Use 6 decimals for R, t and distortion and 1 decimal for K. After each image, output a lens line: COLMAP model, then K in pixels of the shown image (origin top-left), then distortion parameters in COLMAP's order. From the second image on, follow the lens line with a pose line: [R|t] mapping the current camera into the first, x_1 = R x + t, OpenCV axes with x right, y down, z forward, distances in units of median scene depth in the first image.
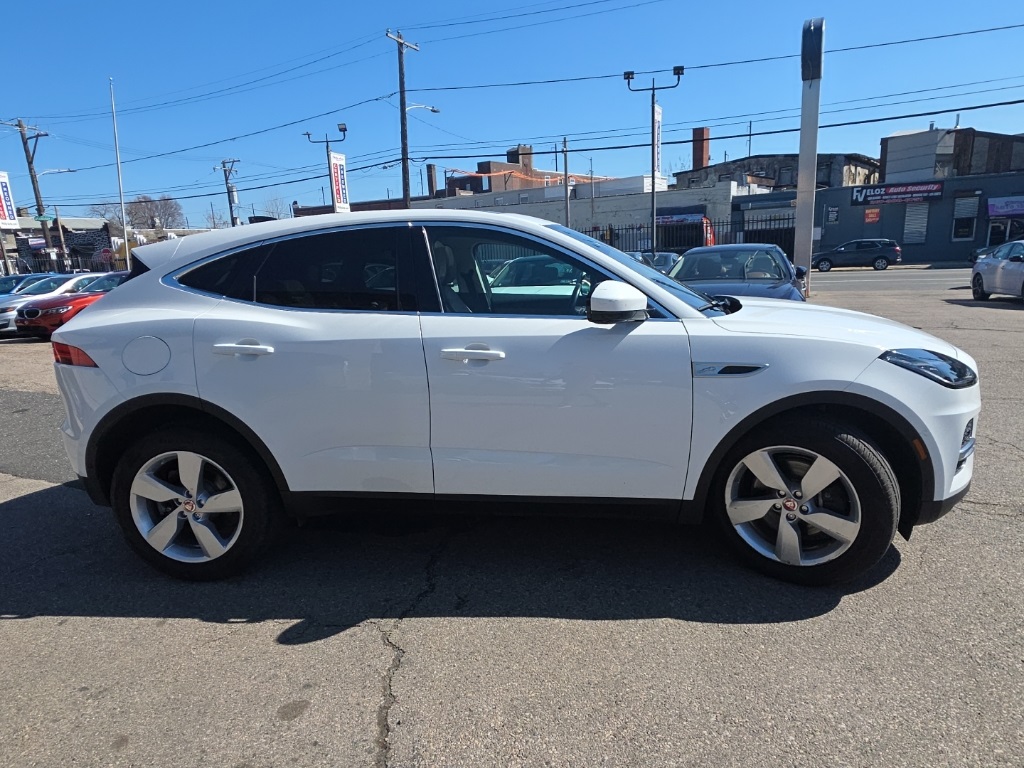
lens RADIAL K [[633.1, 0, 514.2], [0, 633.1, 391.7], [0, 0, 1]] dist [0.013345, -0.006367]
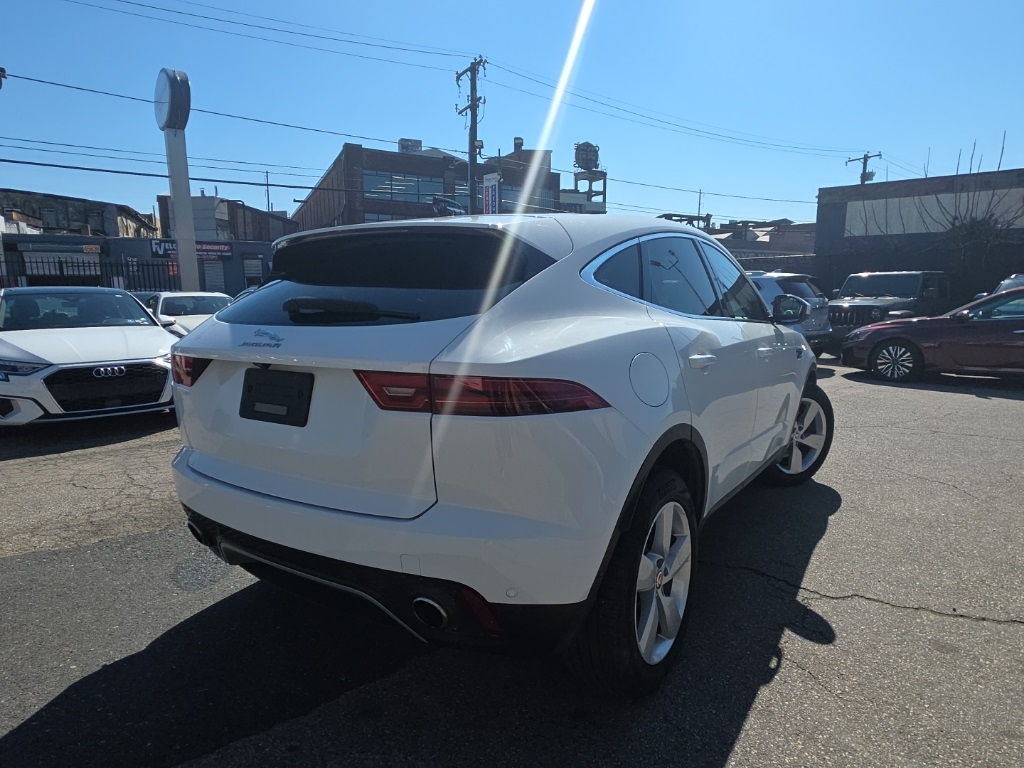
lens RADIAL K [[633.1, 0, 511.7], [0, 633.1, 386.2], [0, 0, 1]] dist [0.013345, -0.006367]
pose [[0.479931, -0.090366, 0.872640, -0.085876], [0.169898, 0.985424, 0.008605, -0.005488], [-0.860698, 0.144130, 0.488289, 0.052999]]
